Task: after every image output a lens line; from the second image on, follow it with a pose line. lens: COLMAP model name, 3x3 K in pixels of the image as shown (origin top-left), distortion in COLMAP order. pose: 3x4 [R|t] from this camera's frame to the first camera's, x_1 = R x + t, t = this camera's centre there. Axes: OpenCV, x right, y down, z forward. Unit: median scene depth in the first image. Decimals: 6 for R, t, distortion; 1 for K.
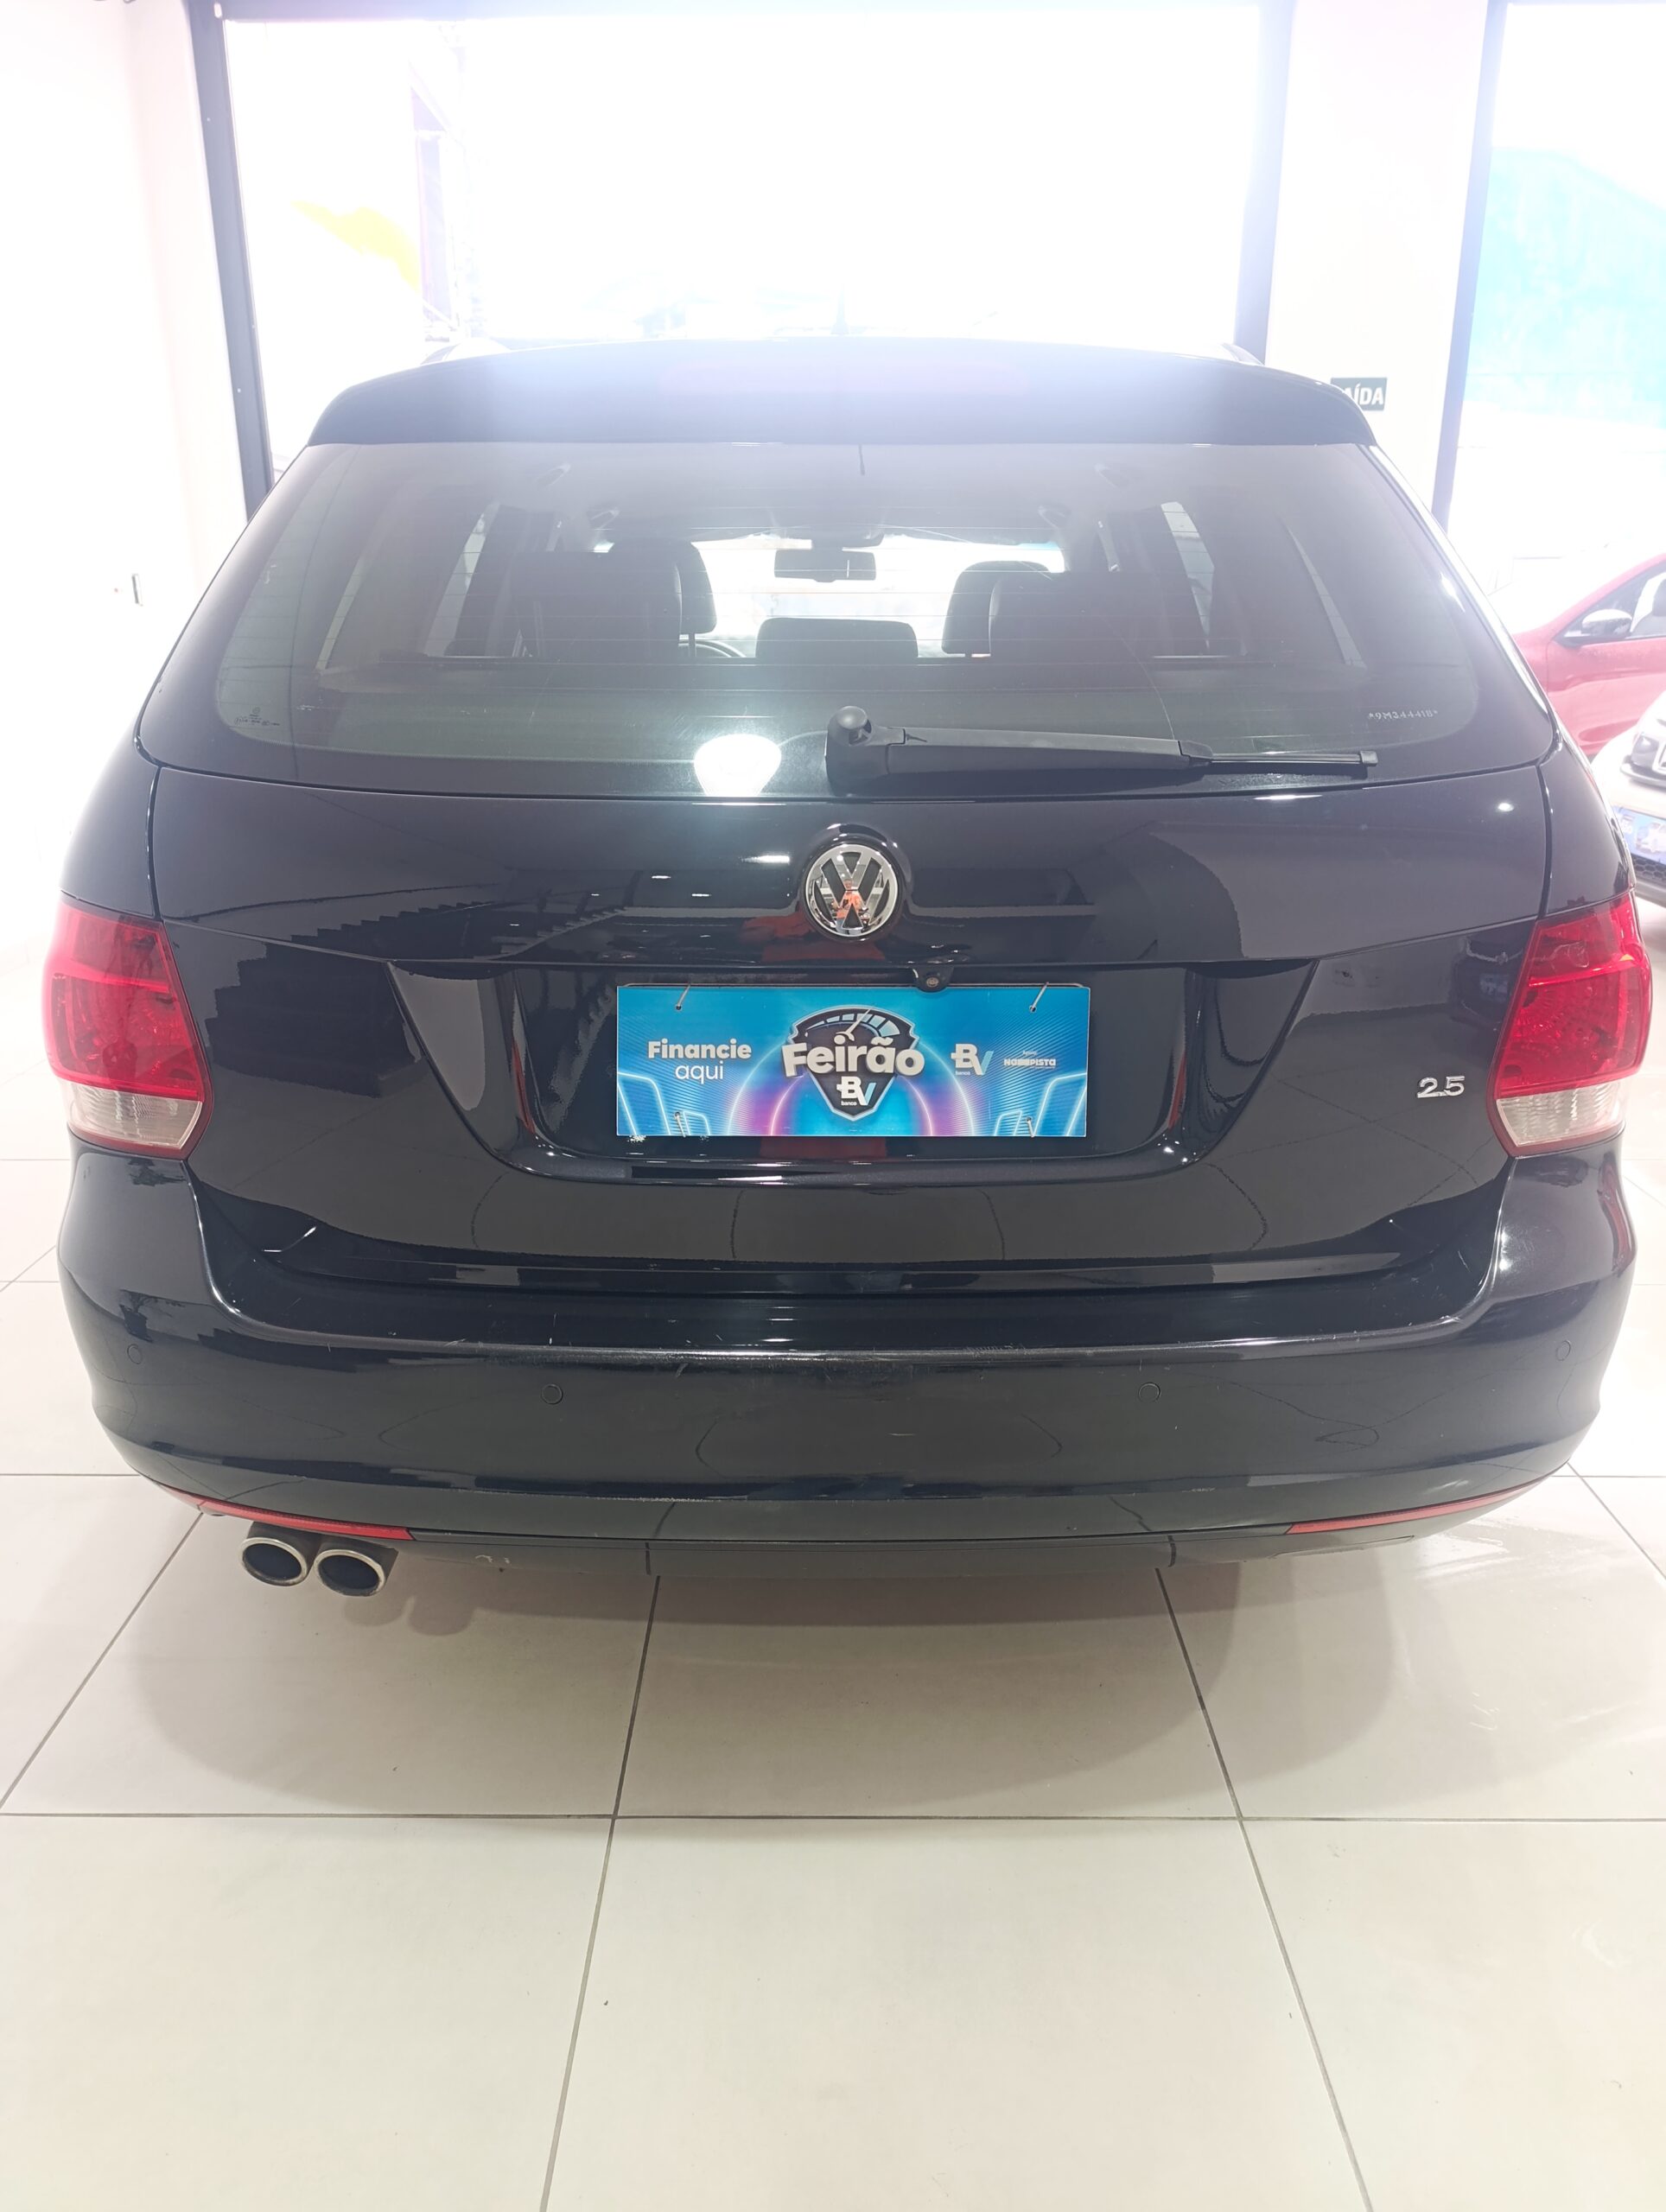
lens RADIAL K [[1485.1, 0, 844.3], [0, 1485.1, 1113.4], [0, 0, 1]] dist [0.008004, -0.030448]
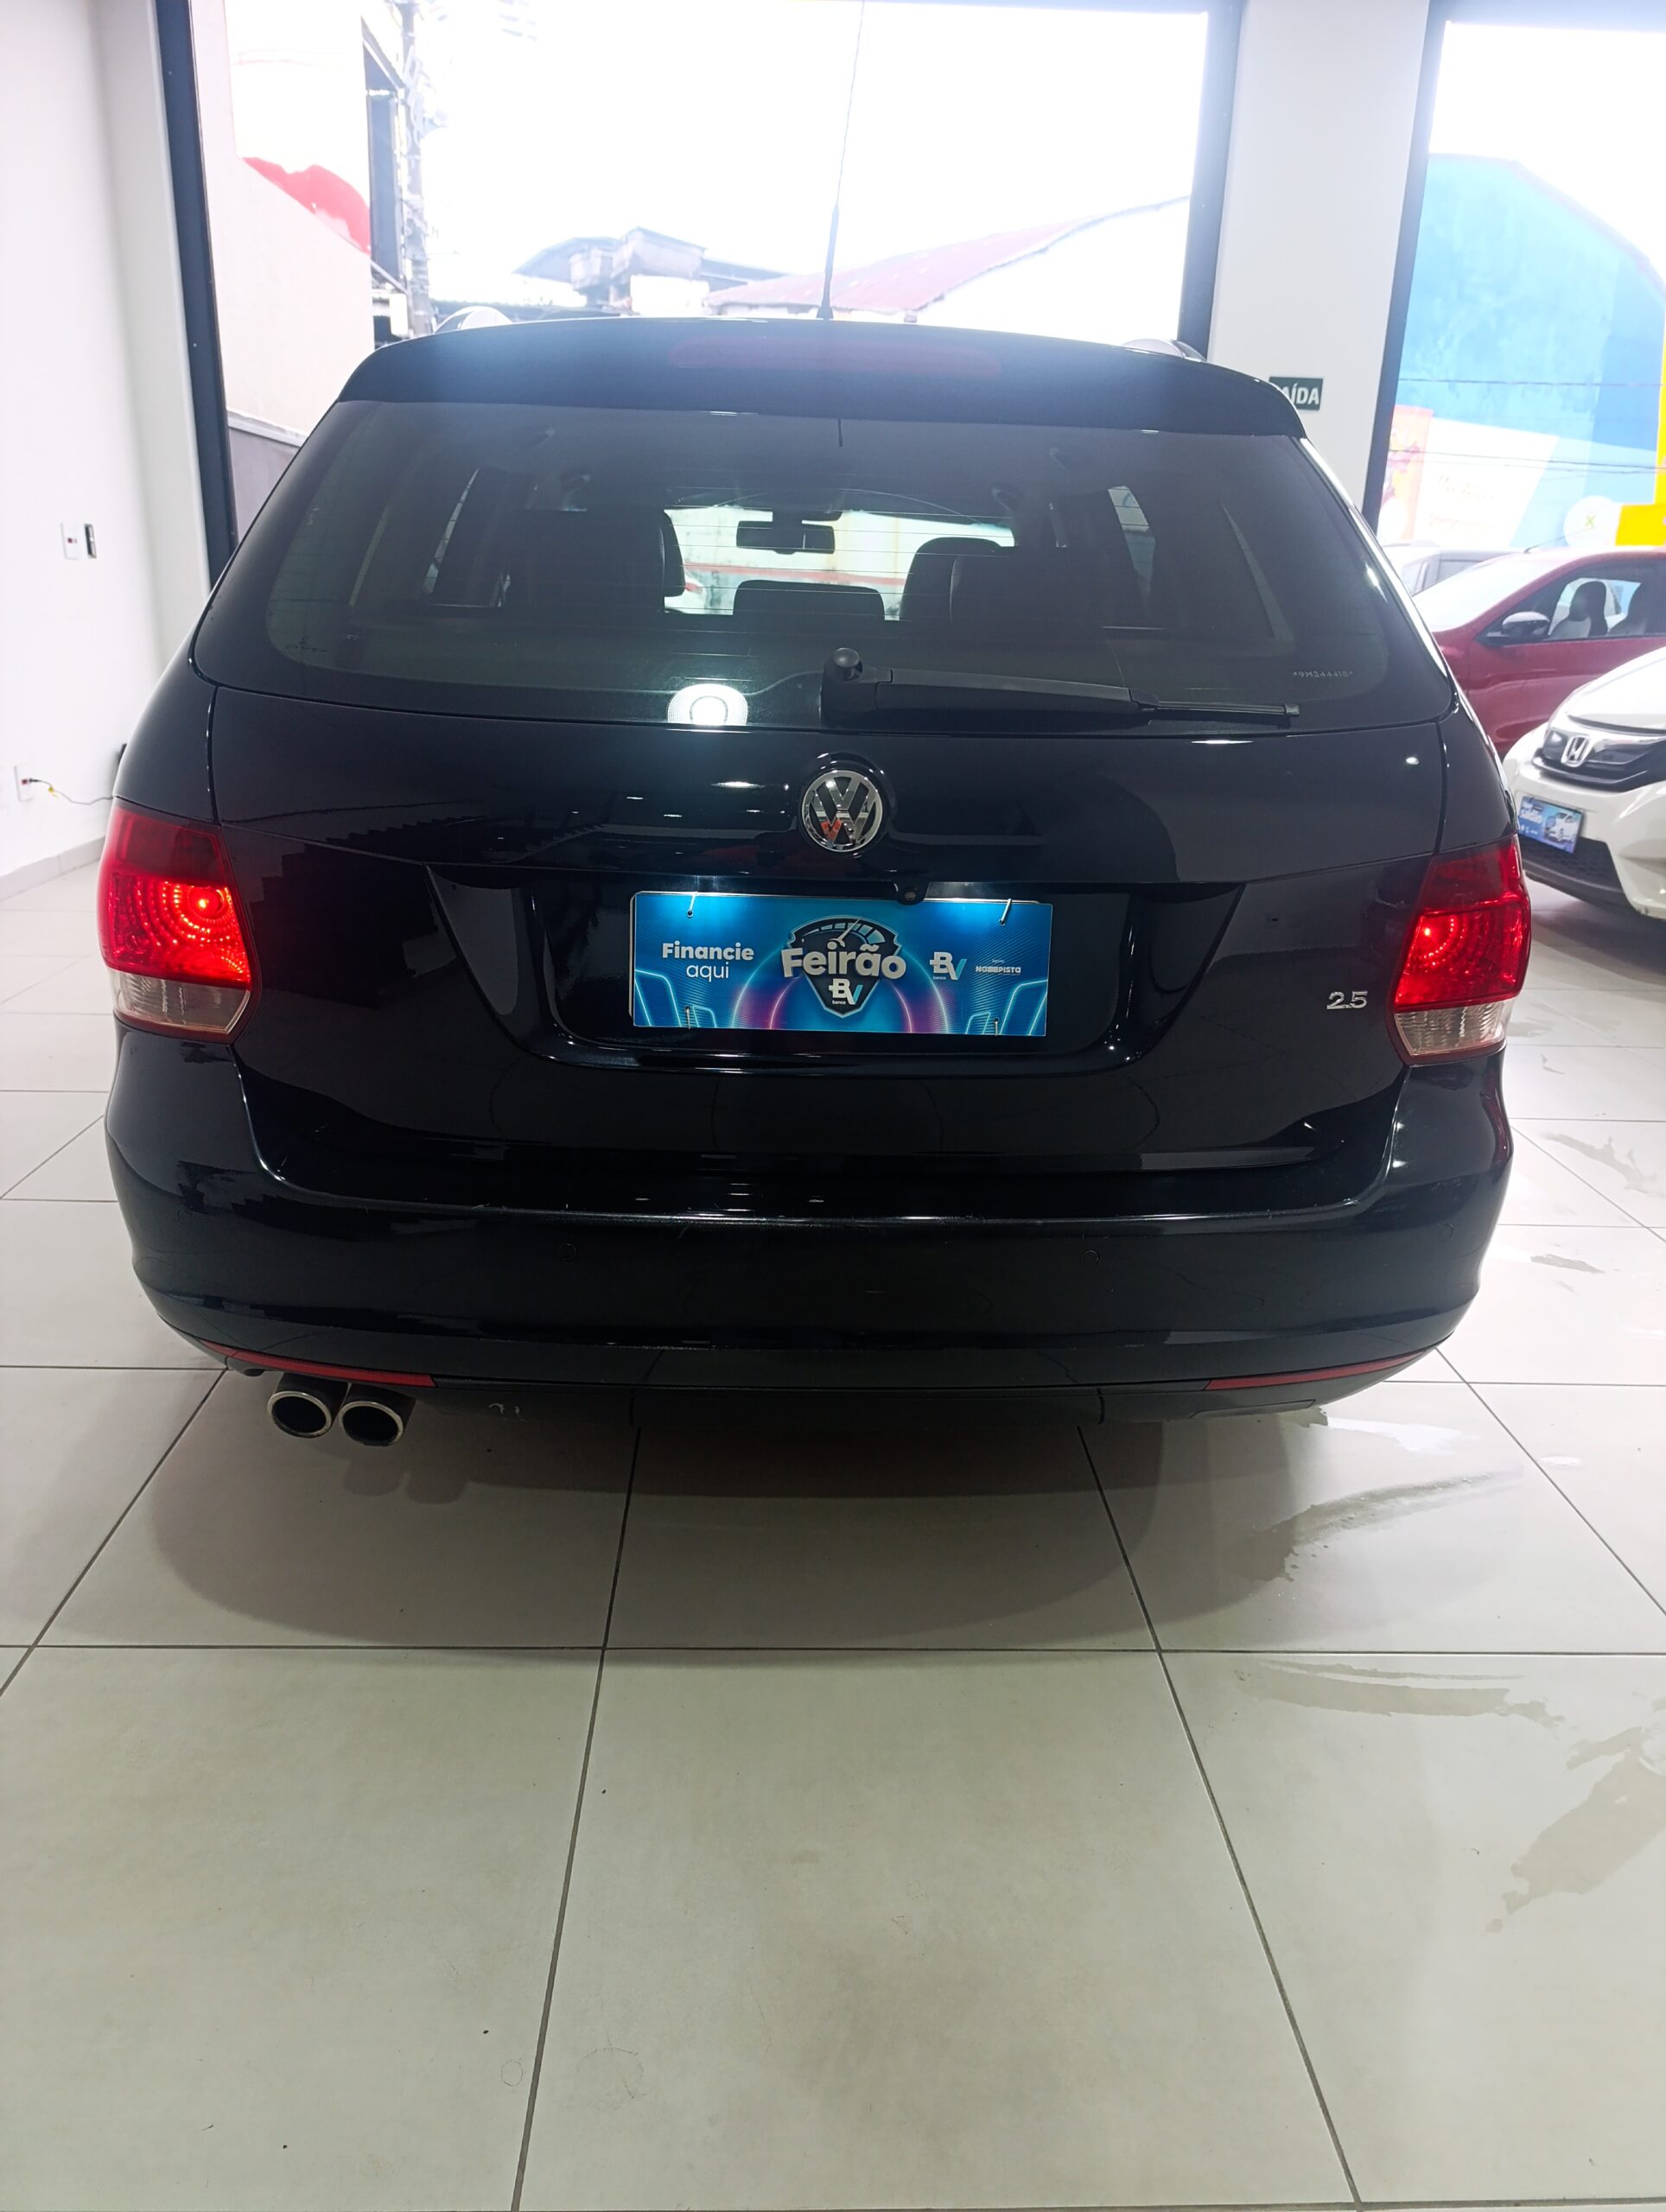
lens RADIAL K [[1476.3, 0, 838.6], [0, 1476.3, 1121.2], [0, 0, 1]] dist [0.006690, -0.026794]
pose [[0.998664, 0.022633, 0.046456, -0.041078], [-0.023510, 0.999554, 0.018426, 0.054891], [-0.046019, -0.019493, 0.998750, -0.113735]]
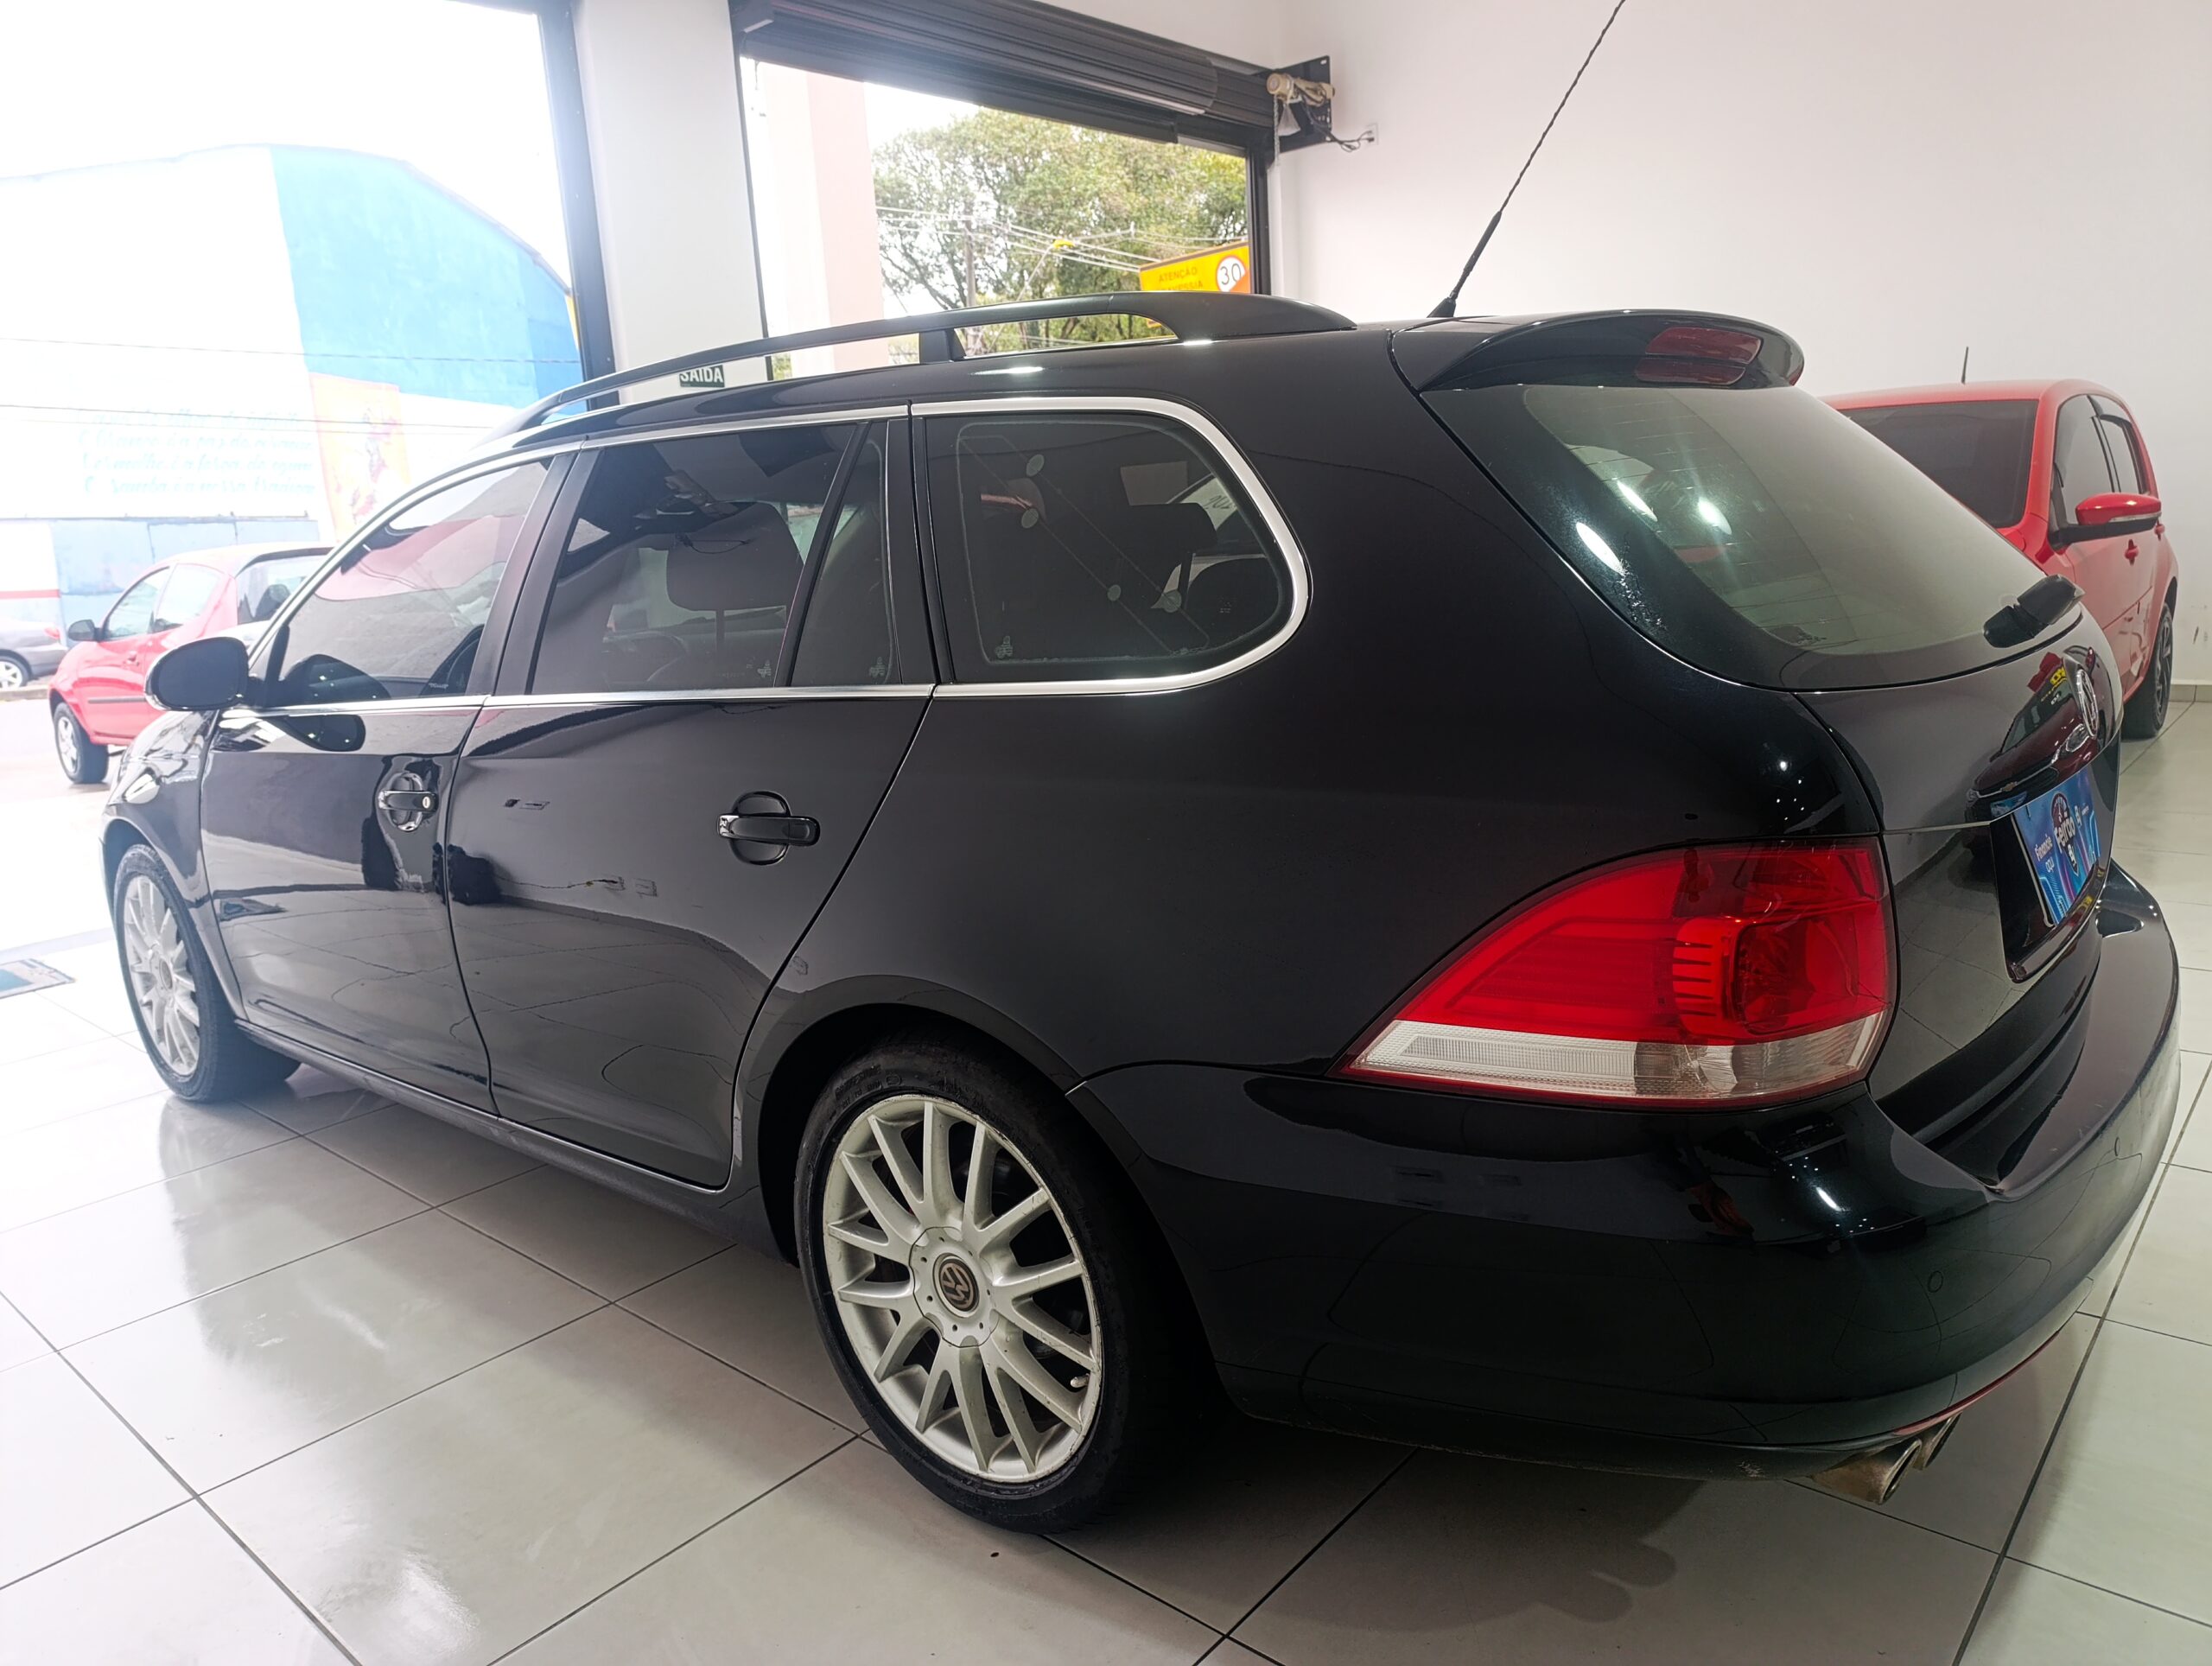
lens RADIAL K [[1476.3, 0, 1106.0], [0, 1476.3, 833.0], [0, 0, 1]] dist [0.006690, -0.026794]
pose [[0.665156, -0.186415, 0.723061, -1.367577], [0.294659, 0.955281, -0.024778, -0.228074], [-0.686108, 0.229538, 0.690340, 0.605422]]
